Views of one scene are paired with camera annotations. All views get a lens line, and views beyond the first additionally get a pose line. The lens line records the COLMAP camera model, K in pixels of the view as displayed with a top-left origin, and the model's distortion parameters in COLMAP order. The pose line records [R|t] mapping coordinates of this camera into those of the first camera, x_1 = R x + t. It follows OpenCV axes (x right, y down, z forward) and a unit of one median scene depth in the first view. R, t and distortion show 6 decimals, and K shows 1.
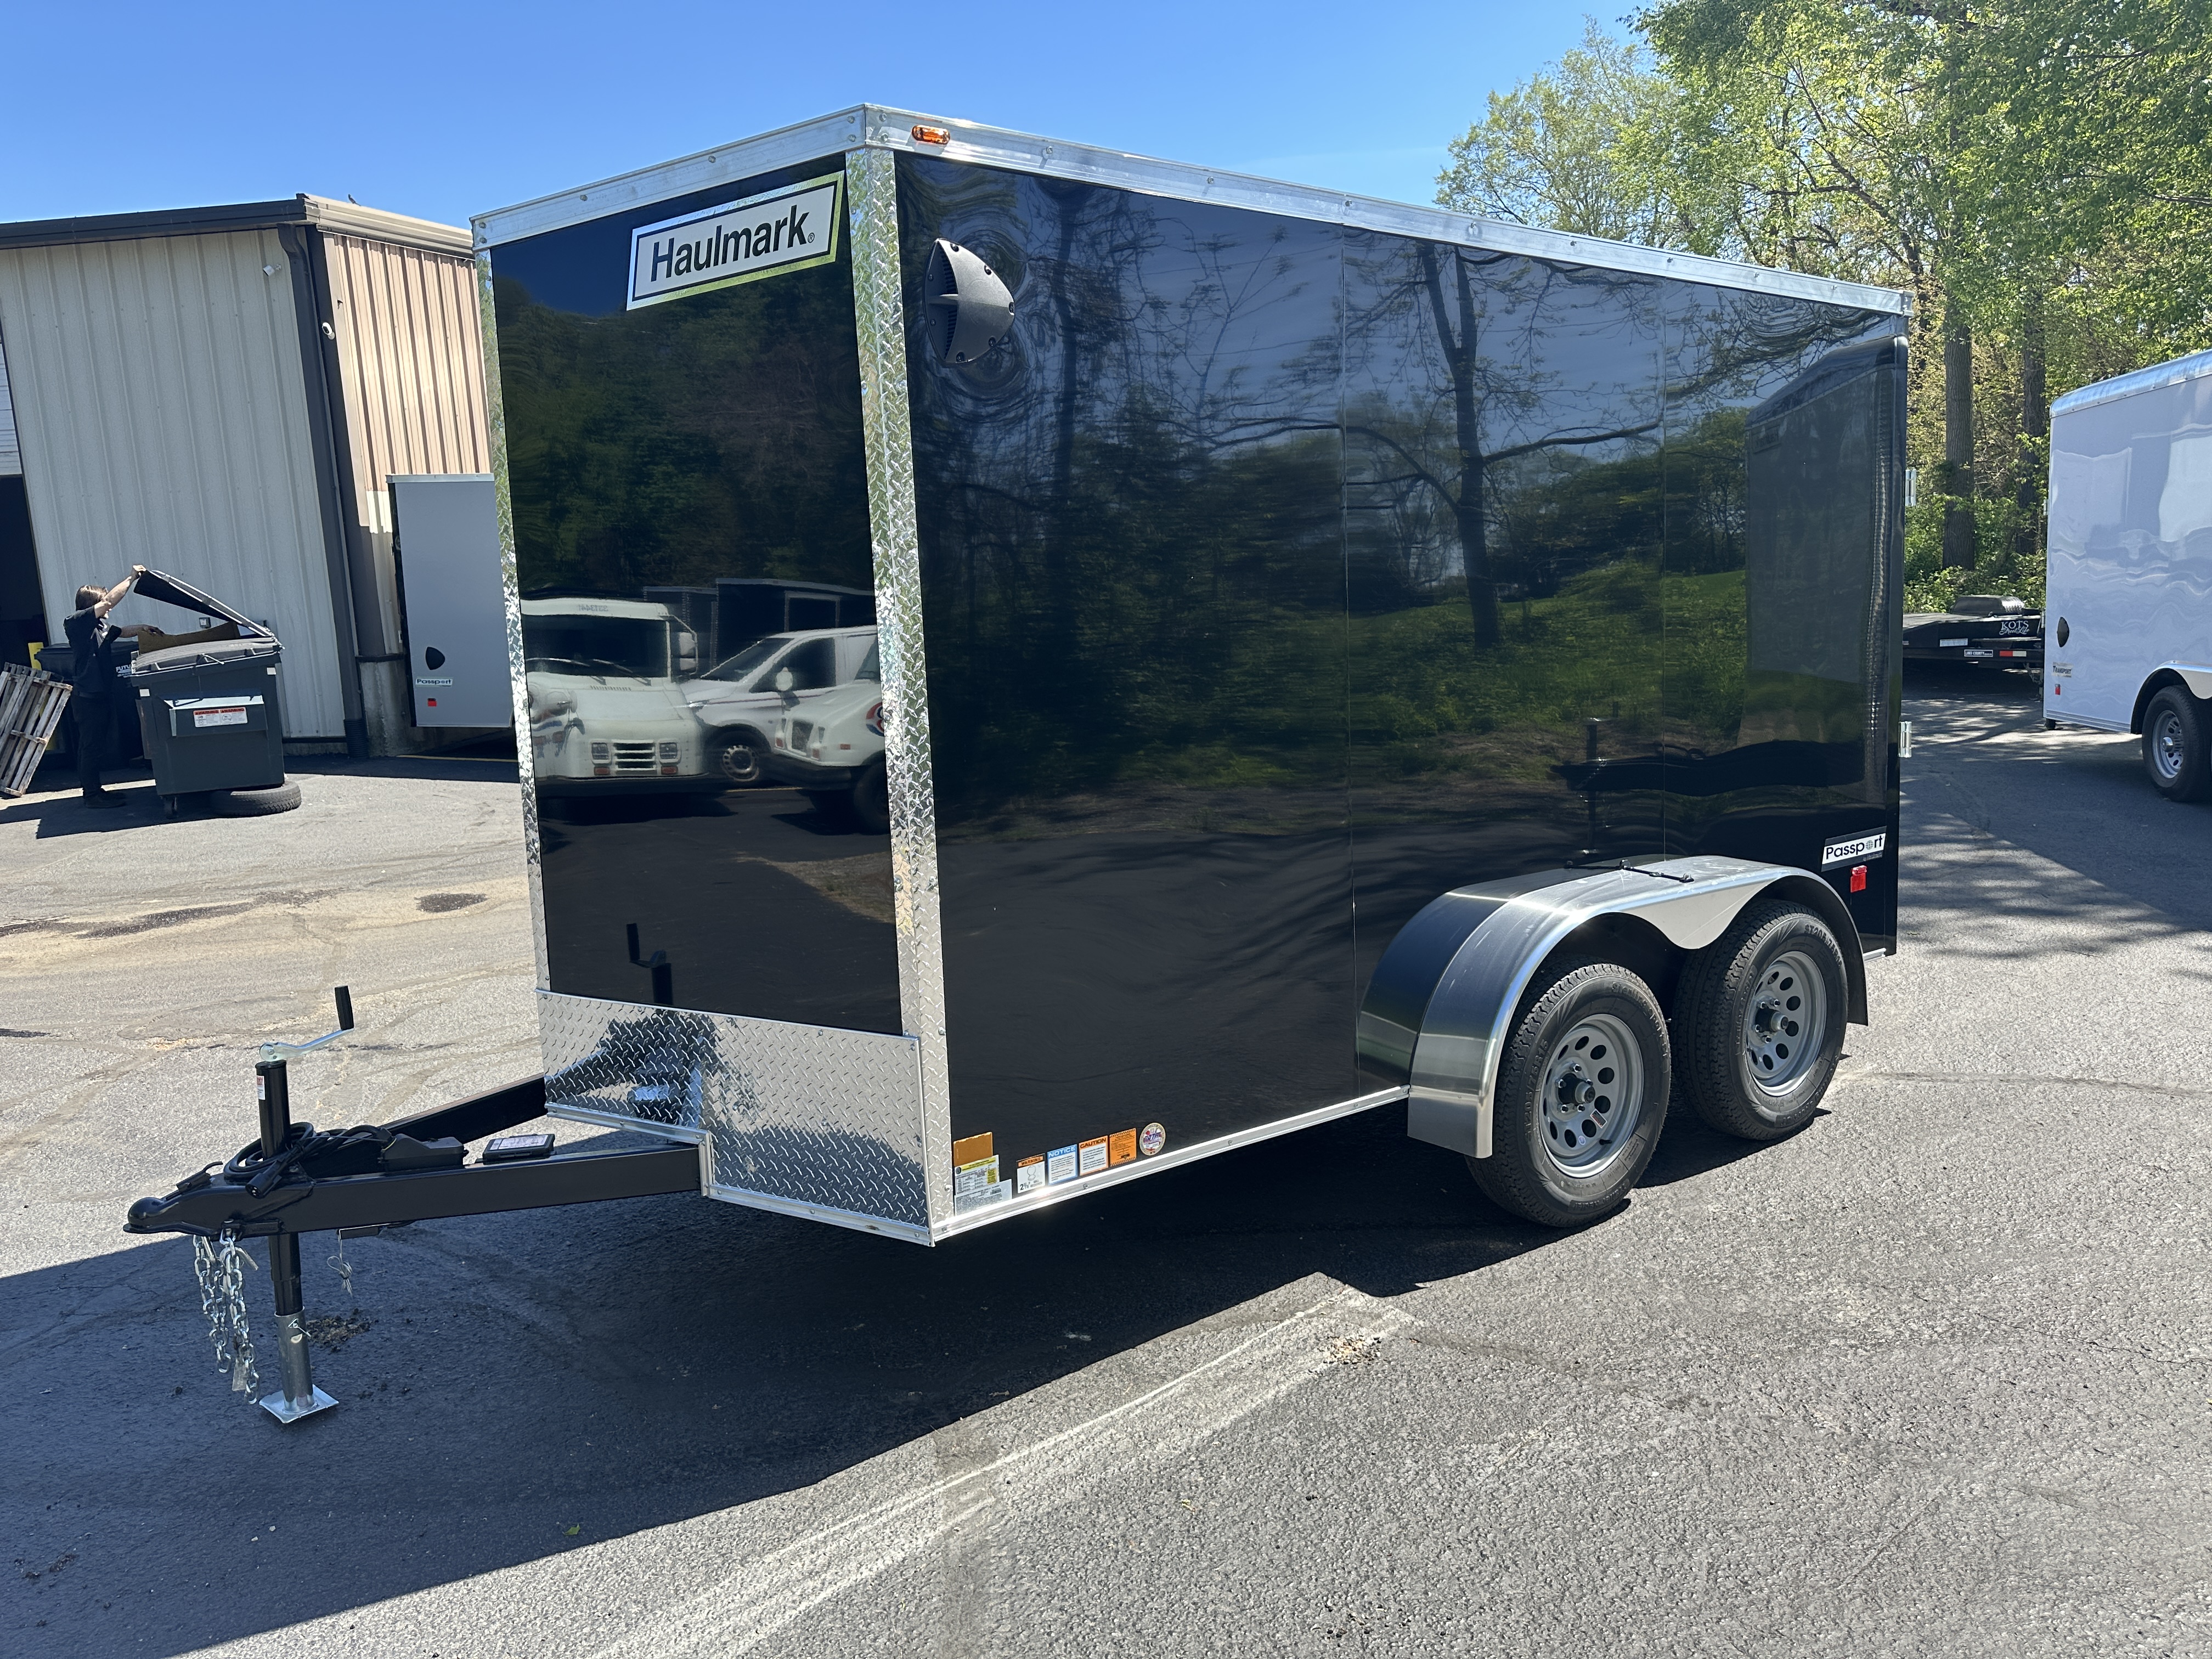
lens RADIAL K [[1575.4, 0, 1105.2], [0, 1575.4, 827.7], [0, 0, 1]] dist [0.005872, -0.012268]
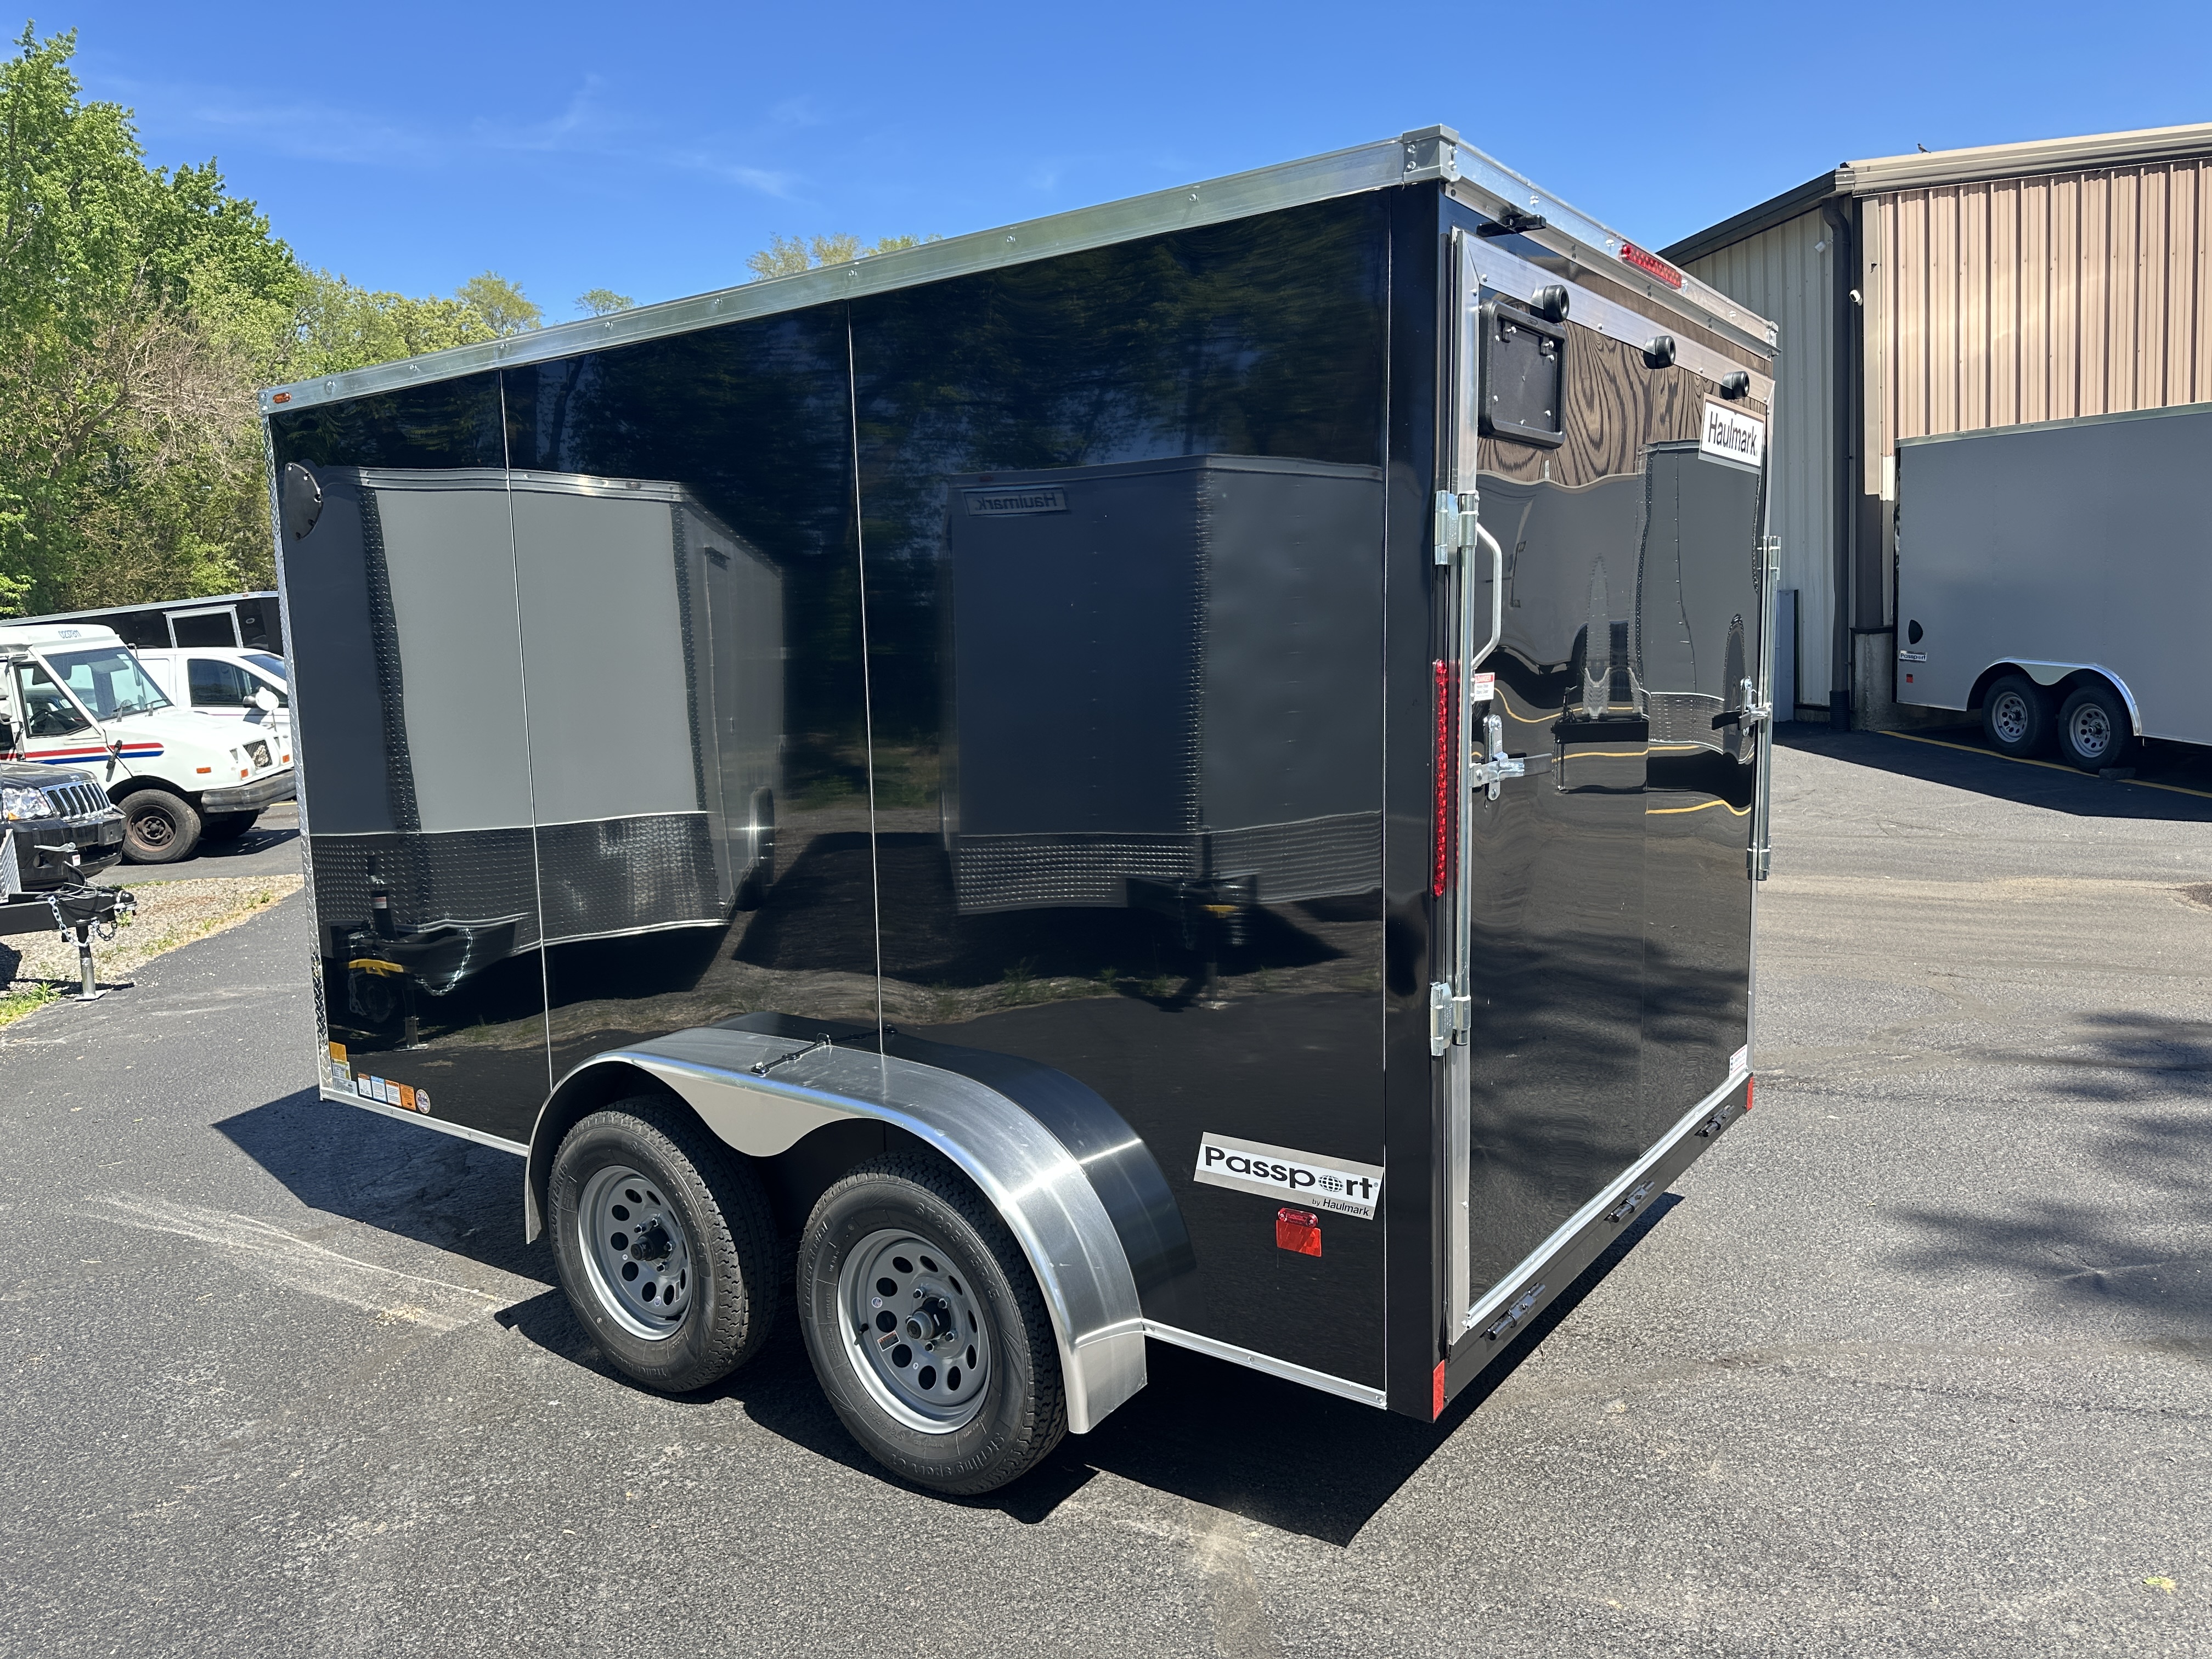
lens RADIAL K [[1575.6, 0, 1103.3], [0, 1575.6, 816.5], [0, 0, 1]] dist [0.004327, -0.010166]
pose [[0.299354, 0.145816, -0.942934, 0.336807], [-0.103798, 0.987365, 0.119734, -0.062197], [0.948479, 0.062032, 0.310707, 0.260373]]
